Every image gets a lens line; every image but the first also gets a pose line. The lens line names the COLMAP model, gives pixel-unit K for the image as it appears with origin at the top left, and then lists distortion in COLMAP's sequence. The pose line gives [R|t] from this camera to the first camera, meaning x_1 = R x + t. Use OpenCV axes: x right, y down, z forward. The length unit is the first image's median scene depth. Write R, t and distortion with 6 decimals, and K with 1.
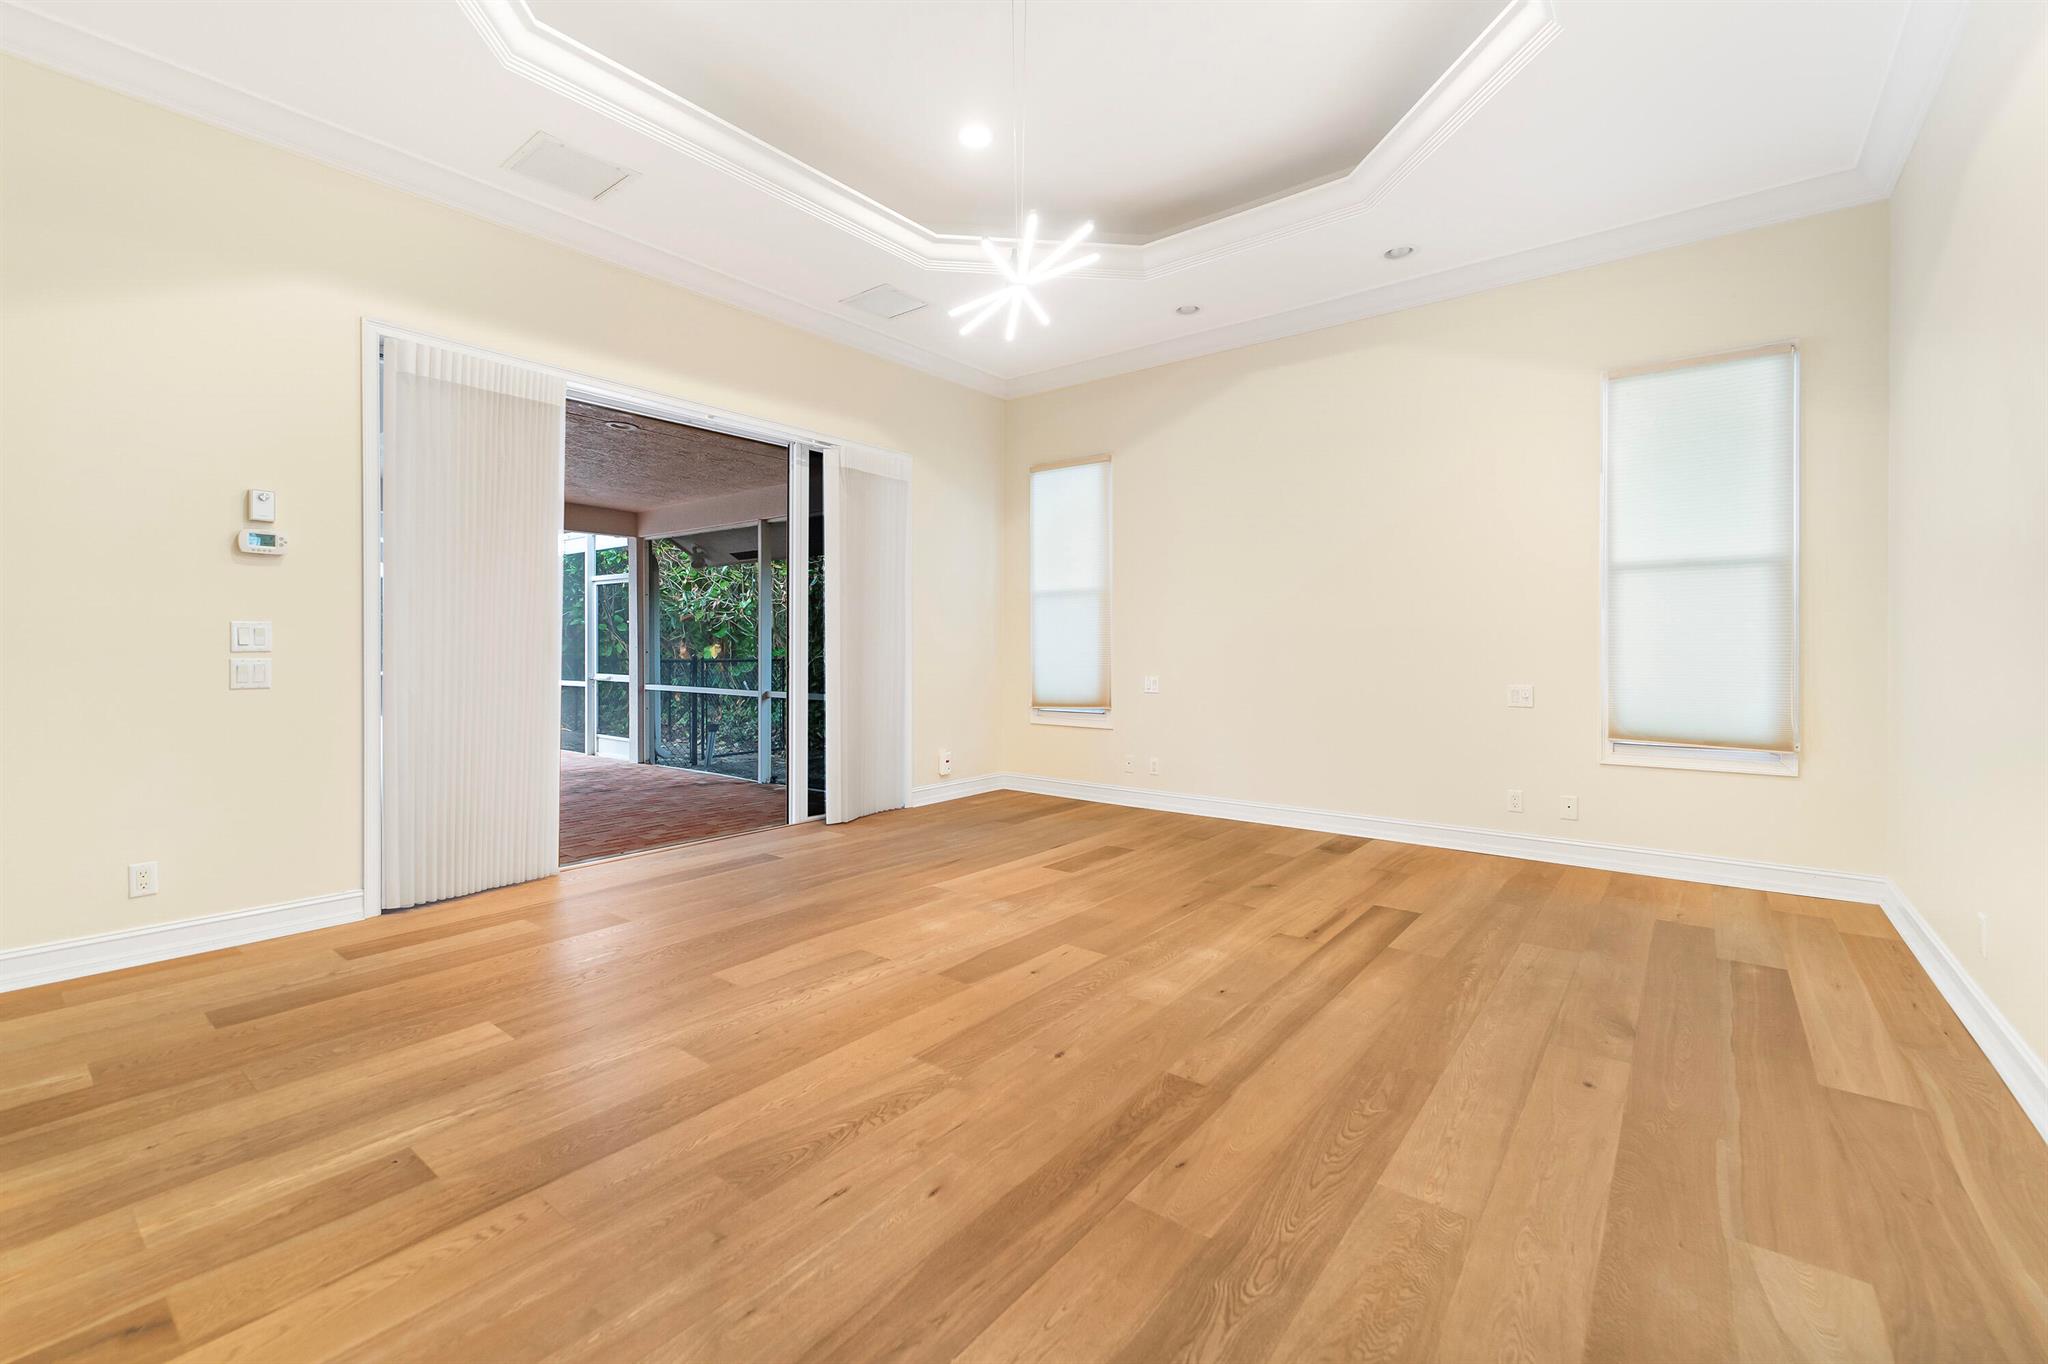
lens RADIAL K [[845.5, 0, 1025.4], [0, 845.5, 662.8], [0, 0, 1]] dist [-0.007265, -0.000068]
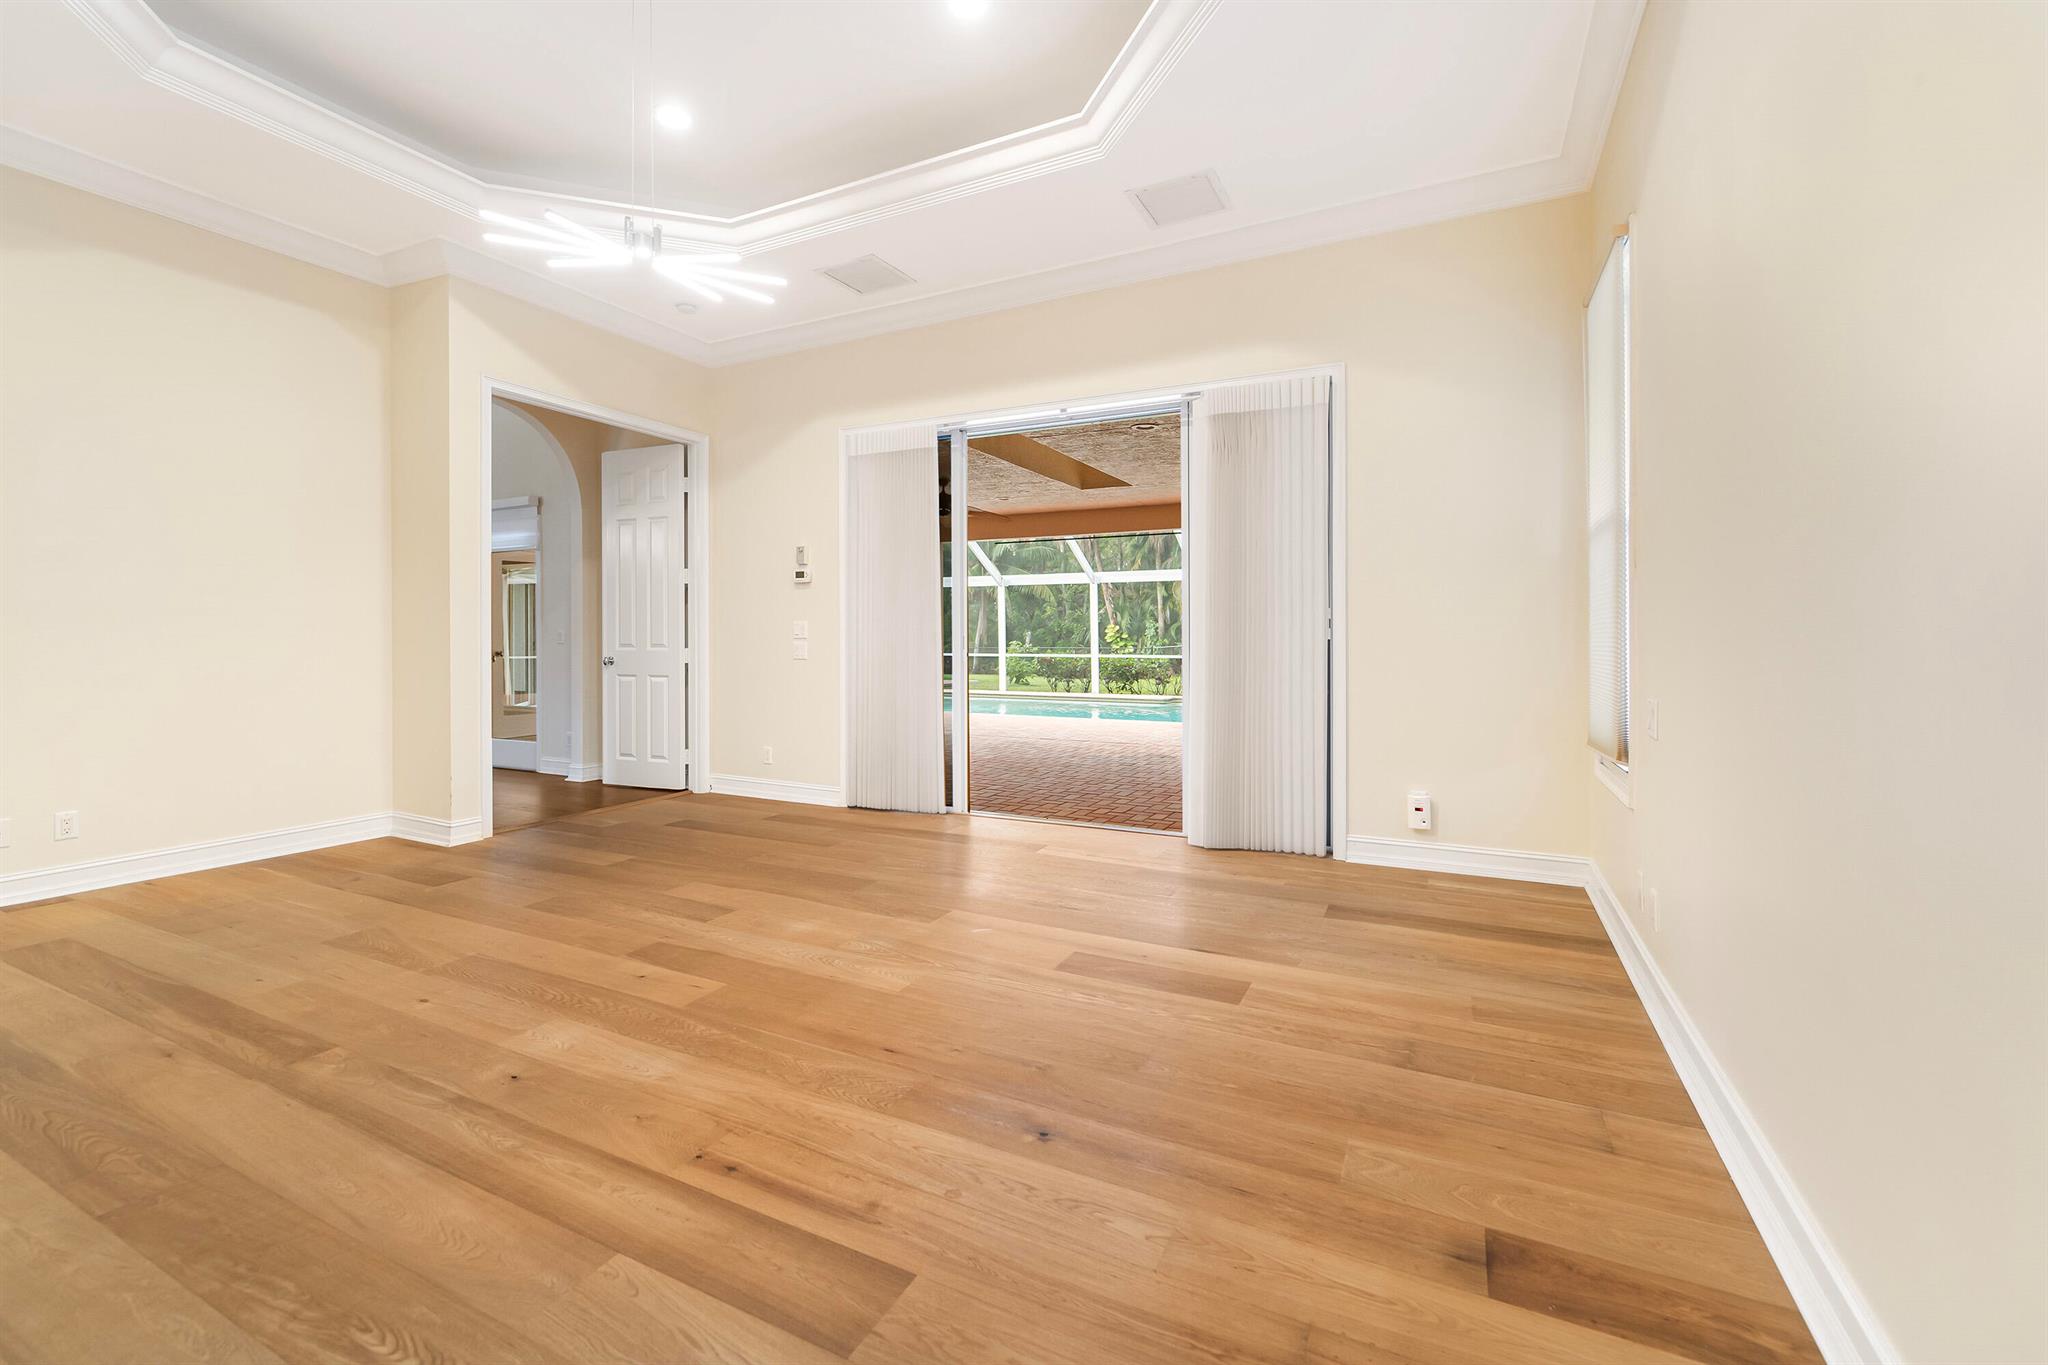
lens RADIAL K [[845.5, 0, 1033.1], [0, 845.5, 644.2], [0, 0, 1]] dist [-0.007265, -0.000068]
pose [[0.218867, 0.007141, -0.975729, 1.017569], [-0.013979, 0.999894, 0.004182, -0.016913], [0.975655, 0.012724, 0.218944, 1.206024]]
